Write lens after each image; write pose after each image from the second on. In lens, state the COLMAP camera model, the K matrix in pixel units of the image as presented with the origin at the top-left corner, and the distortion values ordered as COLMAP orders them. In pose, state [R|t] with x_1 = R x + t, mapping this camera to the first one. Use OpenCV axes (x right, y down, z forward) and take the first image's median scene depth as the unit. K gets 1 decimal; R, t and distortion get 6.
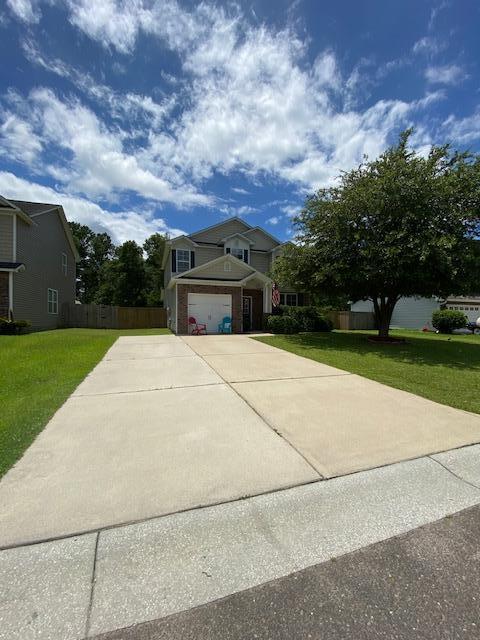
lens RADIAL K [[262.0, 0, 237.2], [0, 262.0, 324.4], [0, 0, 1]] dist [-0.008482, -0.006086]
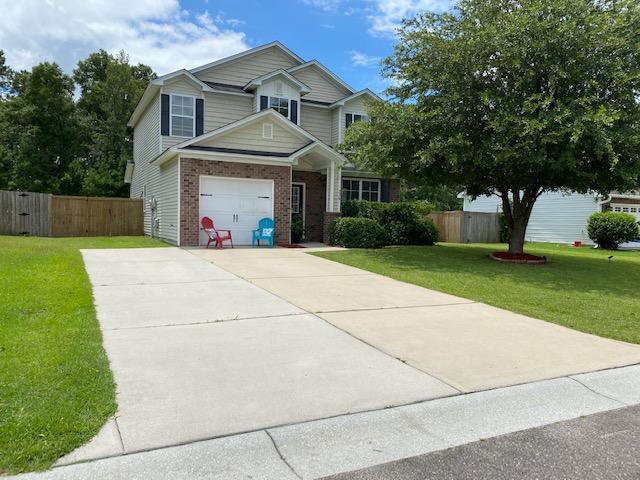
lens RADIAL K [[499.7, 0, 323.7], [0, 499.7, 251.7], [0, 0, 1]] dist [-0.008071, 0.007145]
pose [[0.988811, 0.005509, 0.149069, -0.151217], [-0.011297, 0.999214, 0.038009, 0.006051], [-0.148742, -0.039268, 0.988096, -0.238070]]
